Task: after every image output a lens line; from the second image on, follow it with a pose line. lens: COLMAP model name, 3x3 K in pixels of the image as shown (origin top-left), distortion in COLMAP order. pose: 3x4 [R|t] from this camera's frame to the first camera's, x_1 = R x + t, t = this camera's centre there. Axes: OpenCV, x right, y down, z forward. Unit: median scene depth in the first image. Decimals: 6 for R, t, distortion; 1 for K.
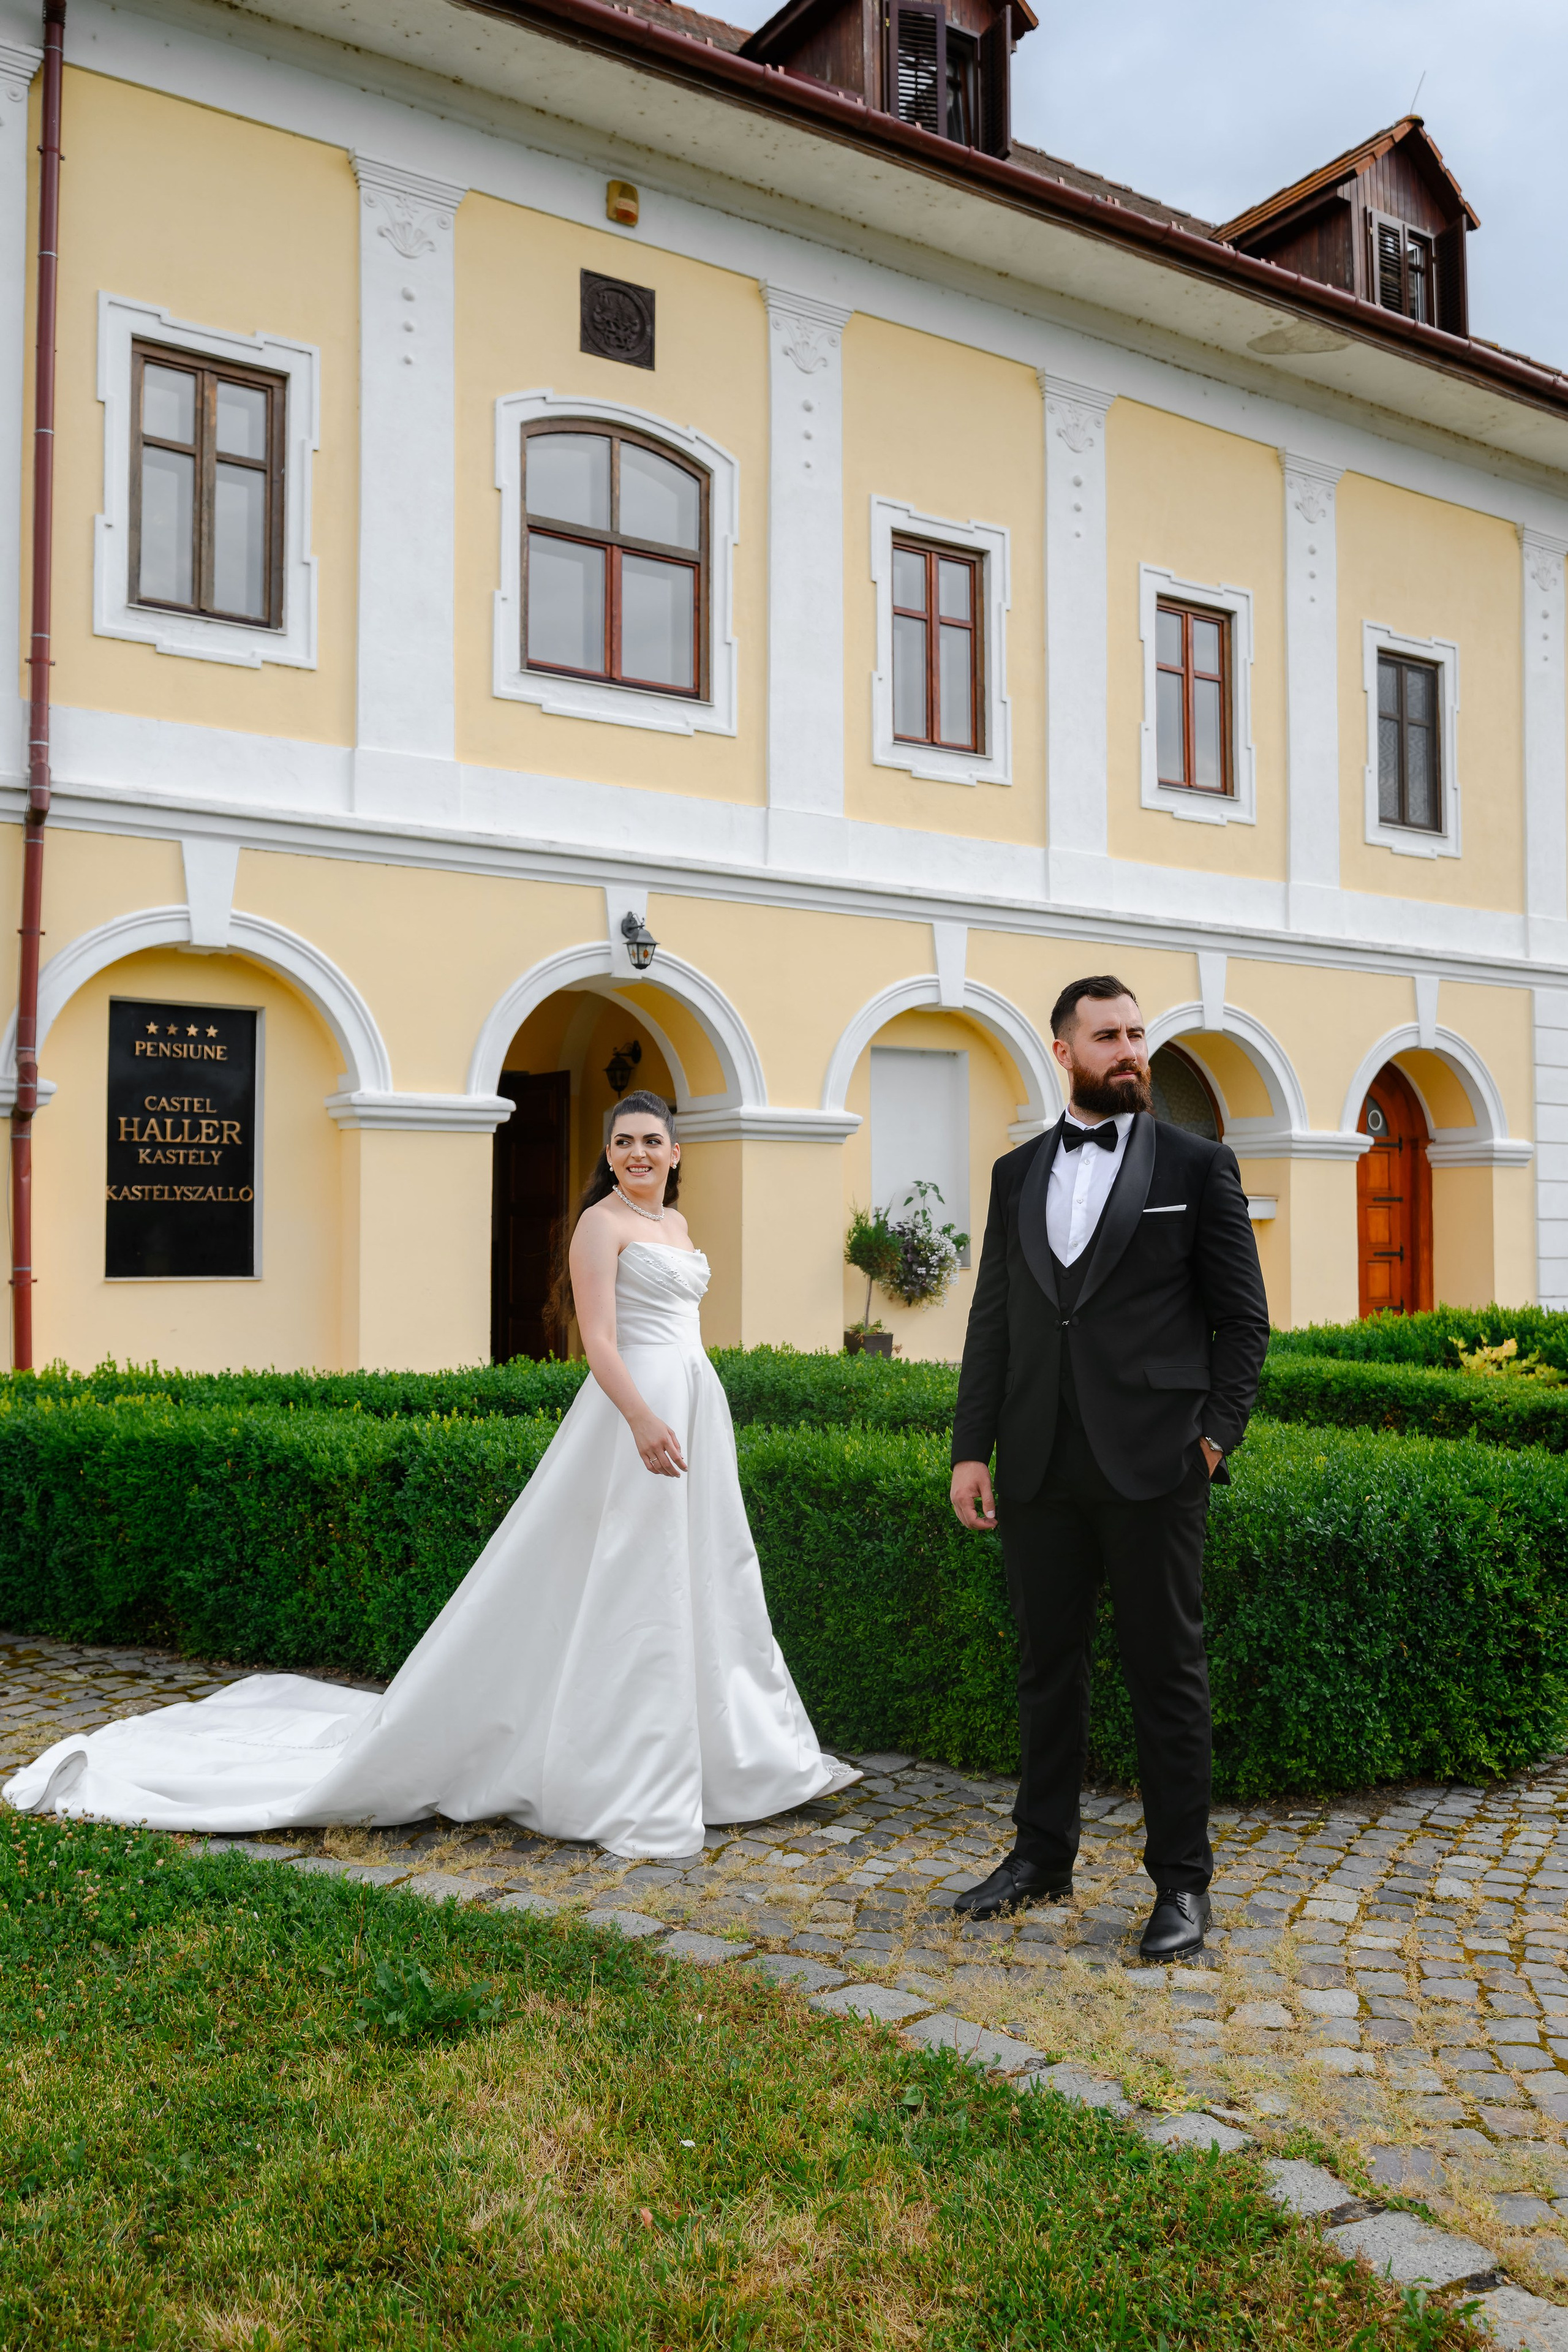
lens RADIAL K [[1962.1, 0, 792.4], [0, 1962.1, 1110.1], [0, 0, 1]] dist [0.006164, -0.003771]
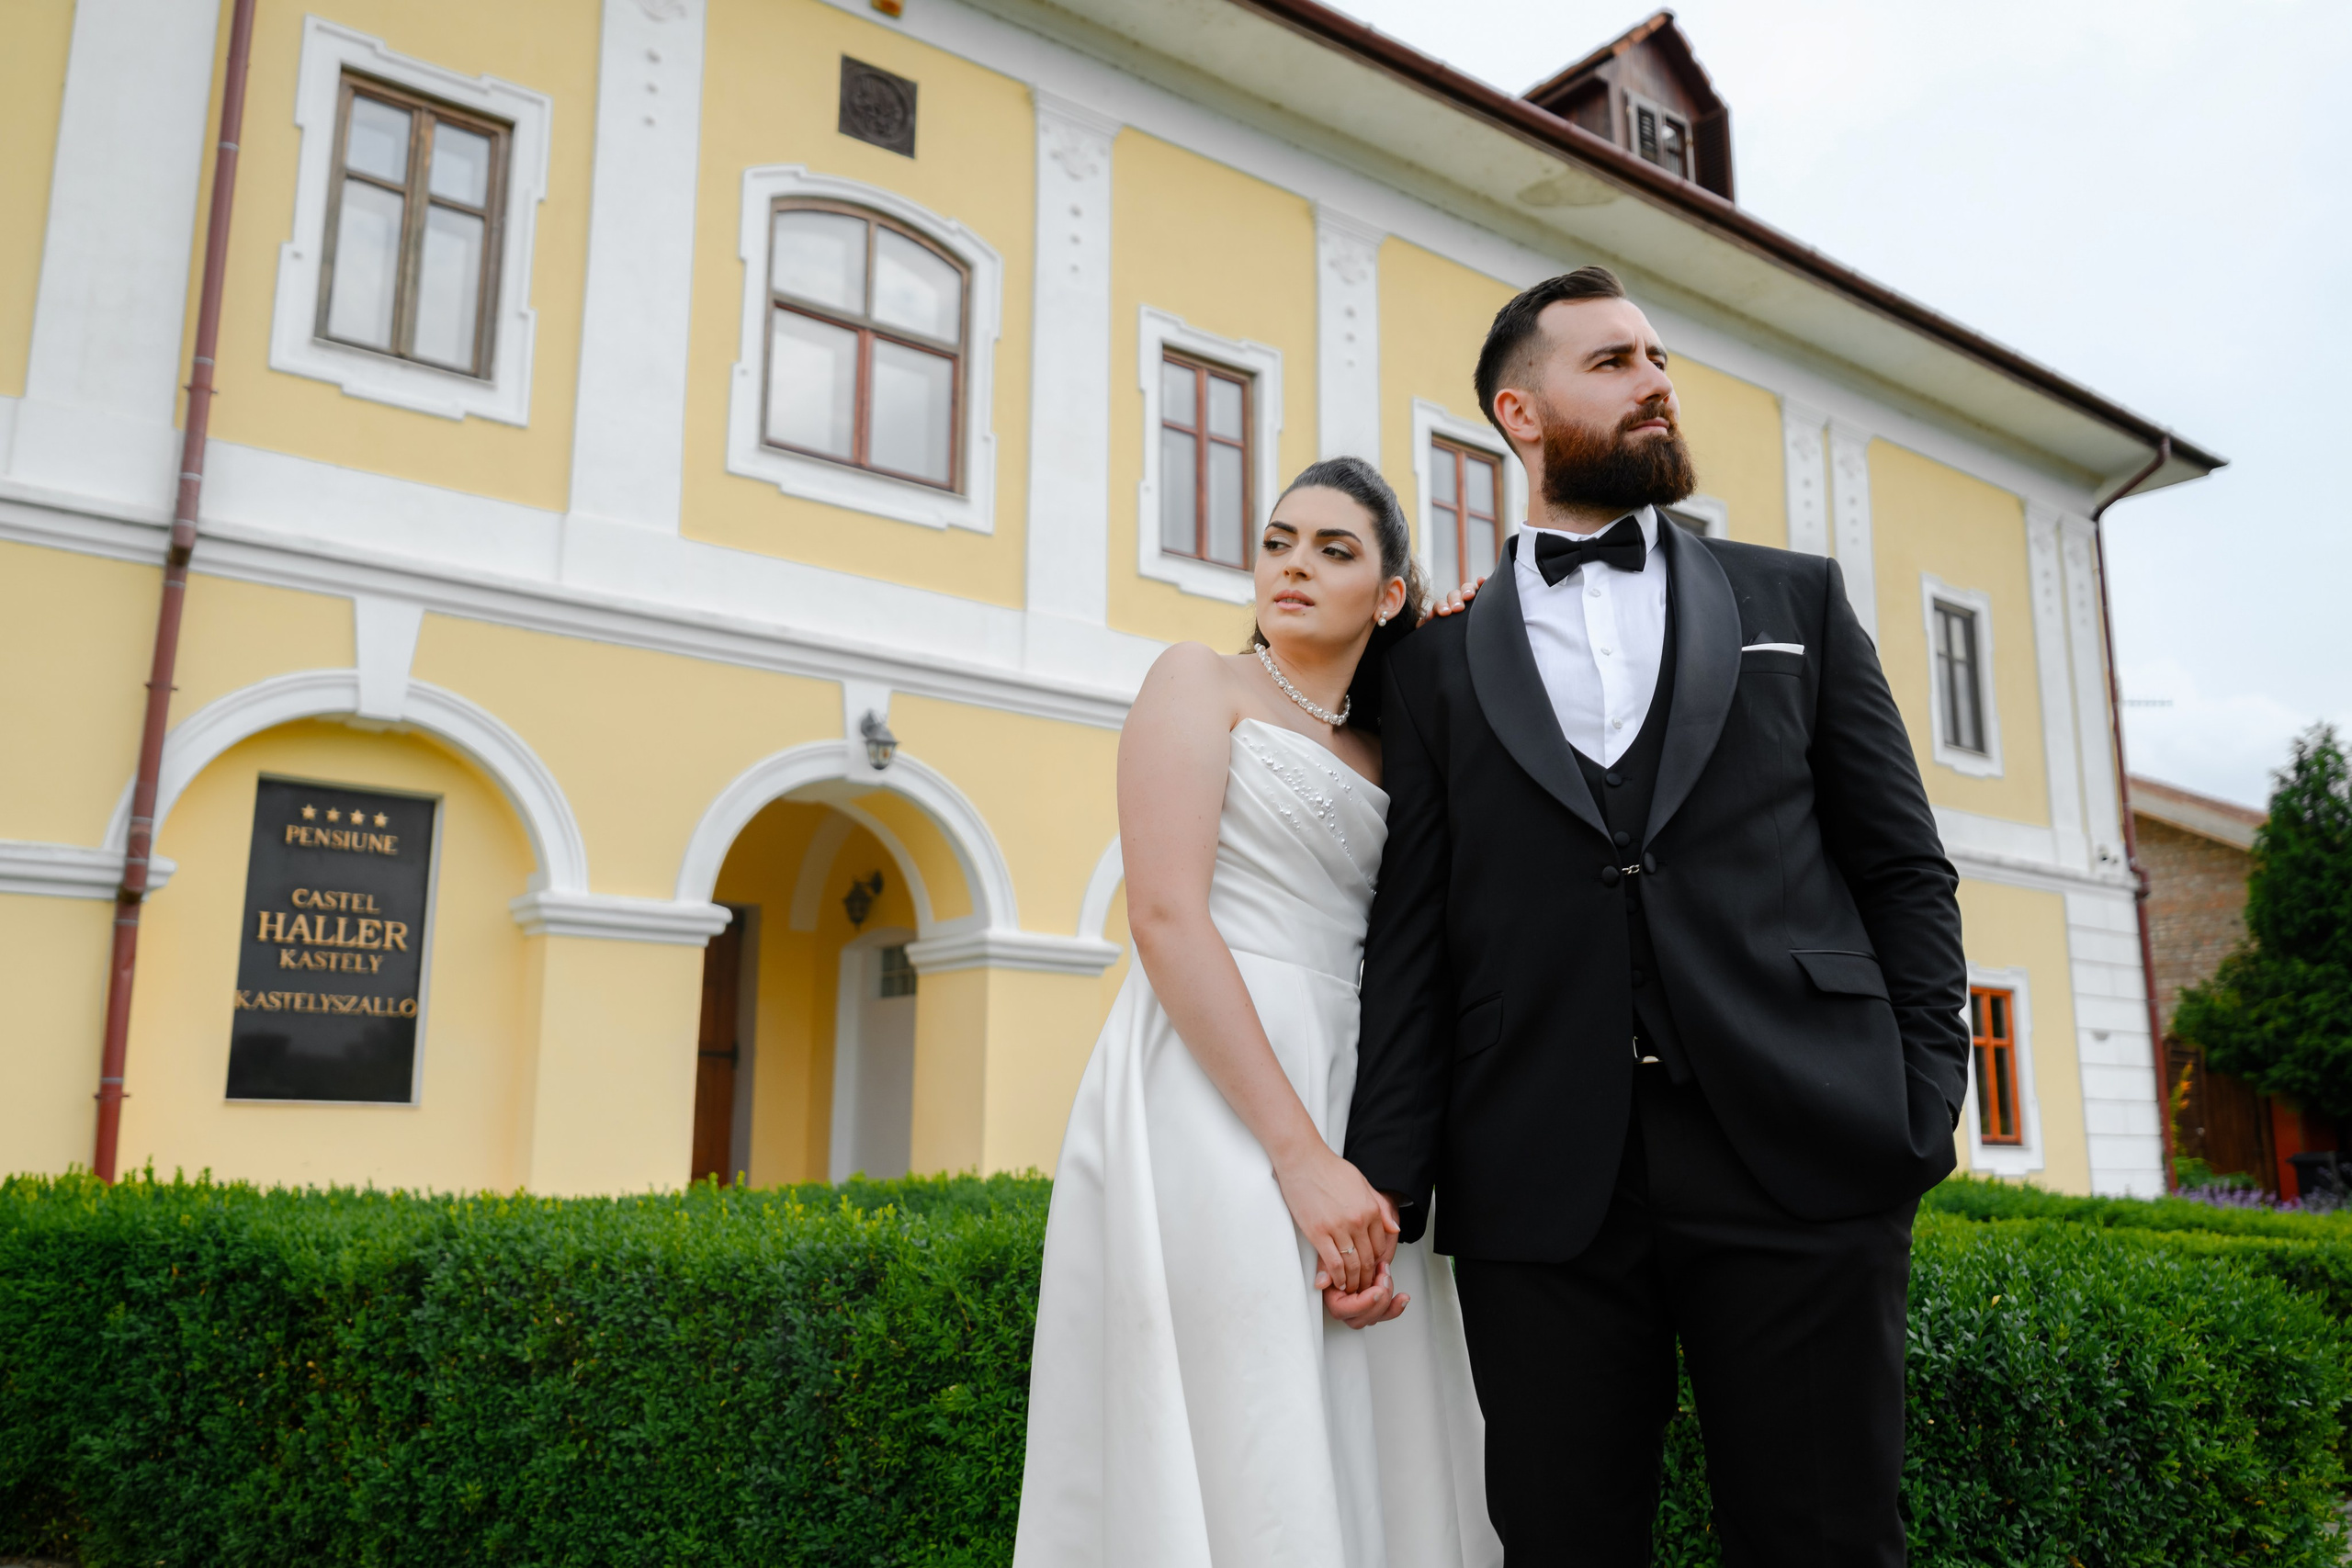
lens RADIAL K [[1812.5, 0, 1128.1], [0, 1812.5, 798.0], [0, 0, 1]] dist [0.011025, -0.007403]
pose [[0.998986, 0.019462, 0.040601, 0.003702], [-0.014104, 0.991634, -0.128306, 0.049313], [-0.042758, 0.127603, 0.990903, 0.183094]]
